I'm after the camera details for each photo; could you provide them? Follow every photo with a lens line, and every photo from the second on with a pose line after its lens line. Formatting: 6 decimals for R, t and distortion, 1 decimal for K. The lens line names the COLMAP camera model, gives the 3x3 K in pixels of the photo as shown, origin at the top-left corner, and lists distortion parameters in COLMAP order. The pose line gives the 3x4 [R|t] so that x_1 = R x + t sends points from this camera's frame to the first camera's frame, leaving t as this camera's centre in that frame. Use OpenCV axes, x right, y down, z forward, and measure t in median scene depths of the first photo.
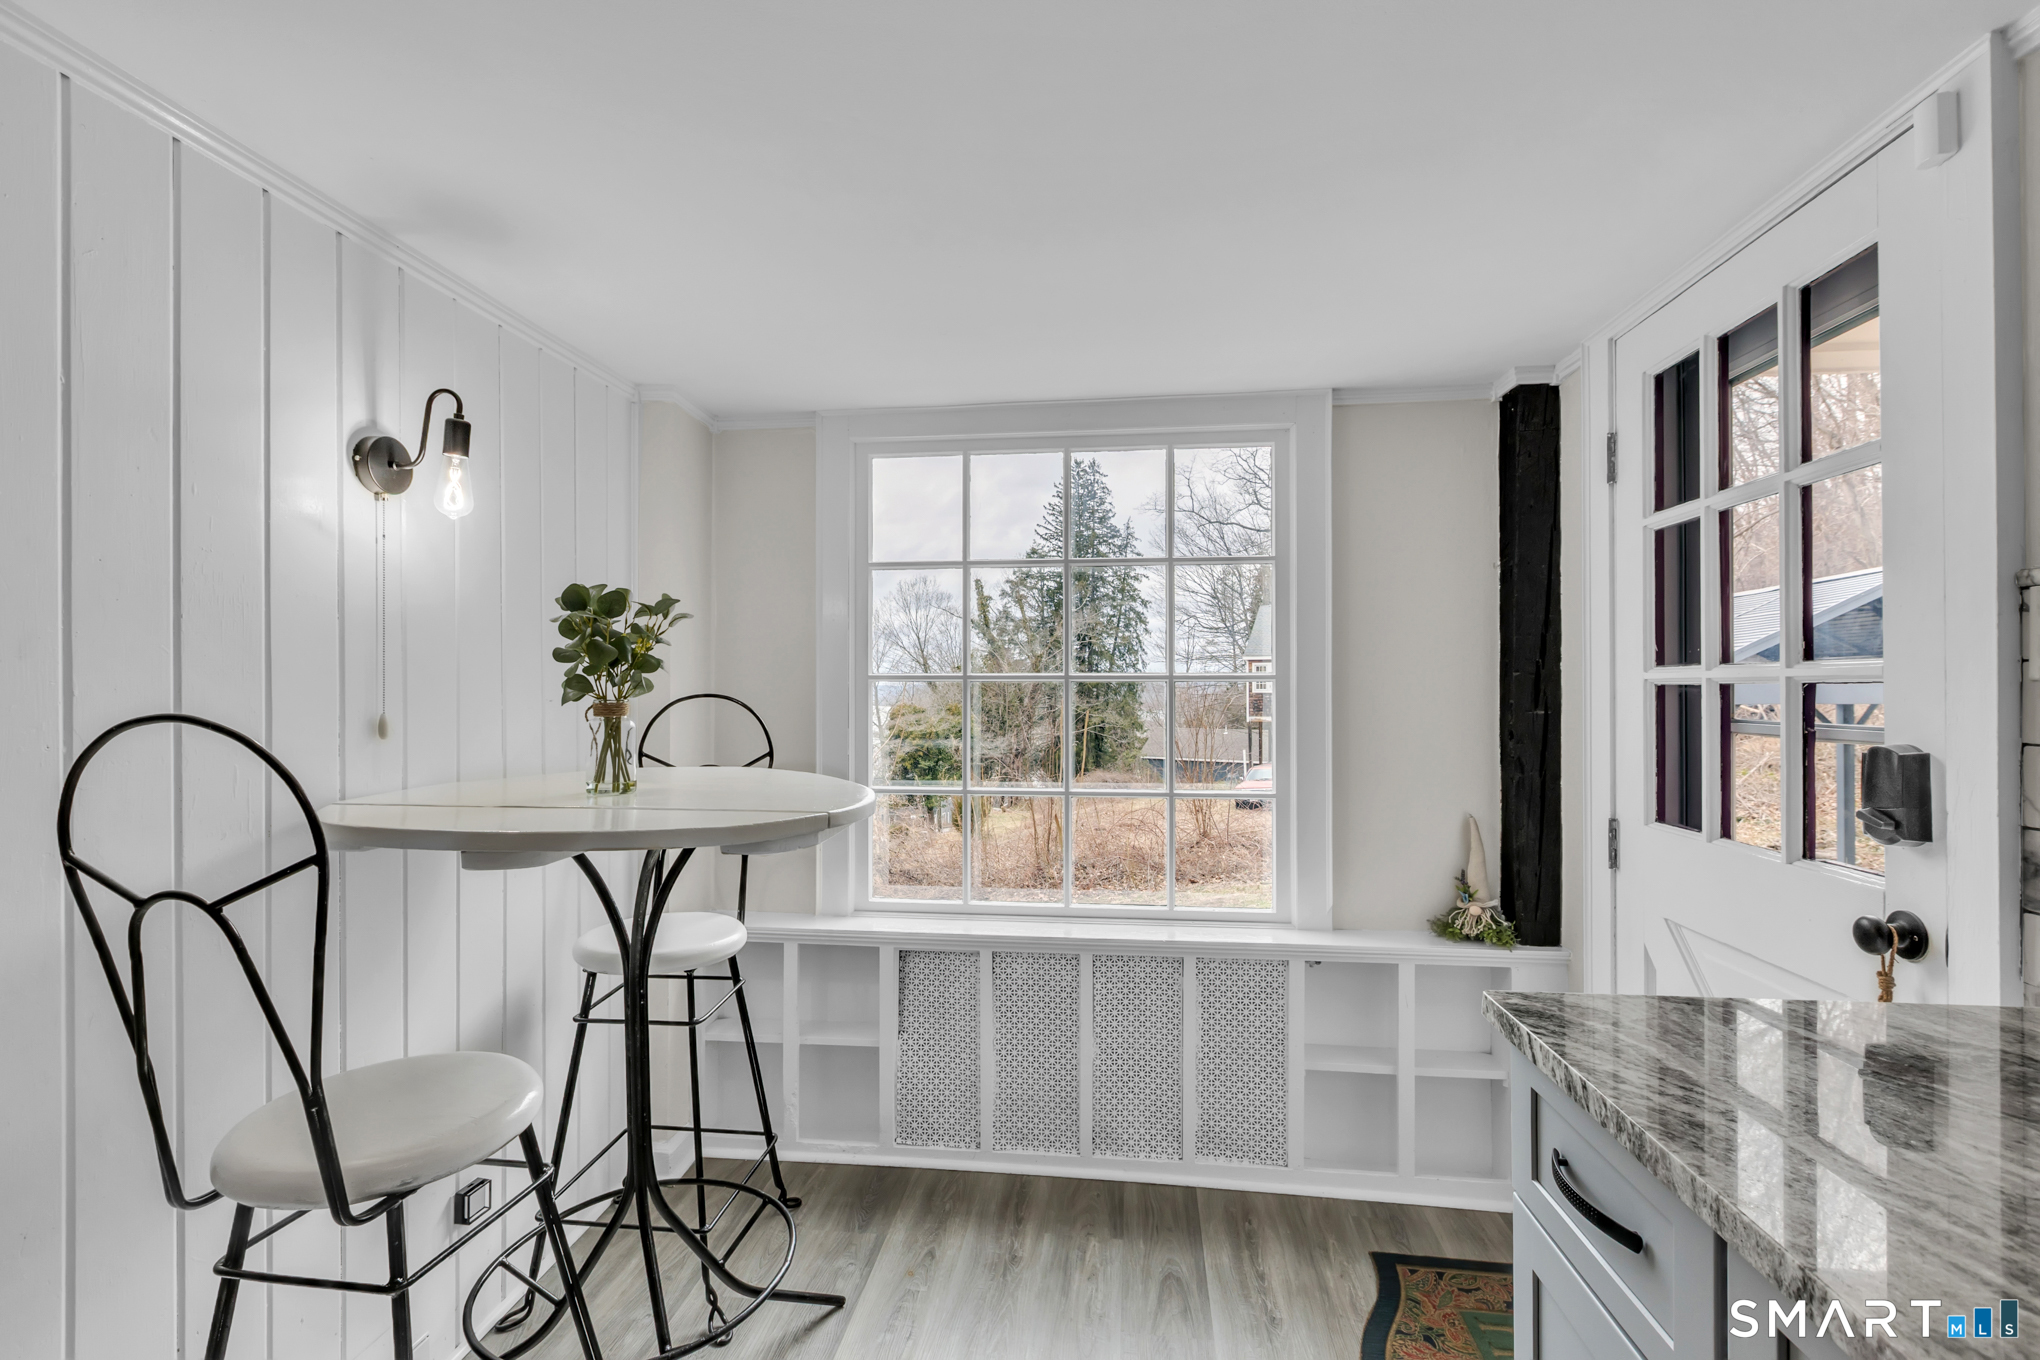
lens RADIAL K [[910.6, 0, 1018.3], [0, 910.6, 688.1], [0, 0, 1]] dist [-0.000595, -0.000770]
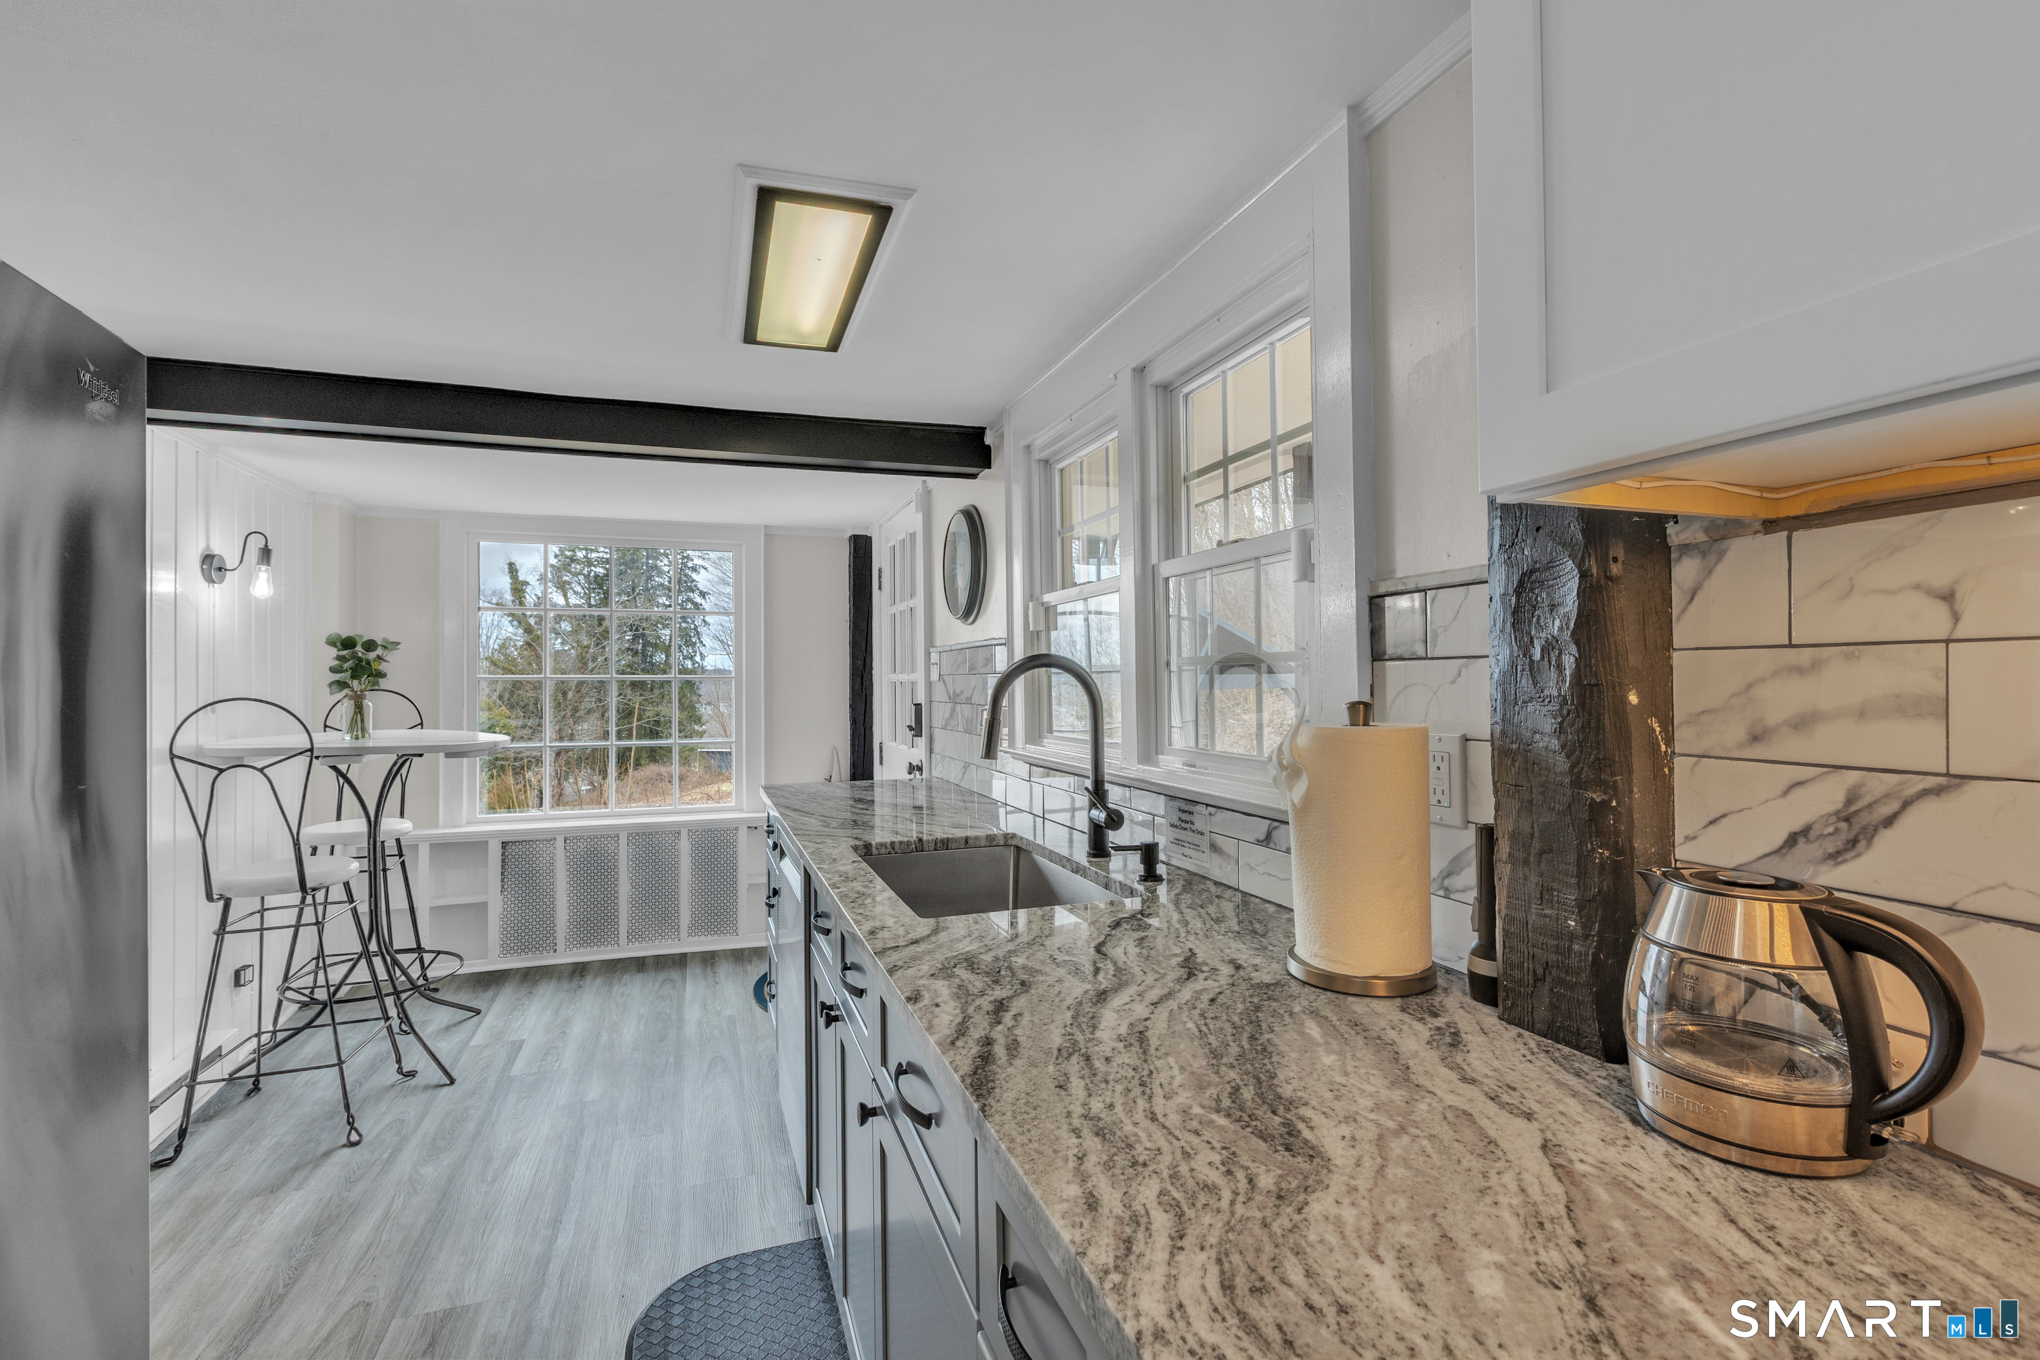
lens RADIAL K [[910.6, 0, 1018.0], [0, 910.6, 675.2], [0, 0, 1]] dist [-0.000595, -0.000770]
pose [[0.892832, 0.001129, 0.450389, -0.035215], [0.001247, 0.999987, -0.004978, -0.007467], [-0.450388, 0.005006, 0.892819, -0.860063]]
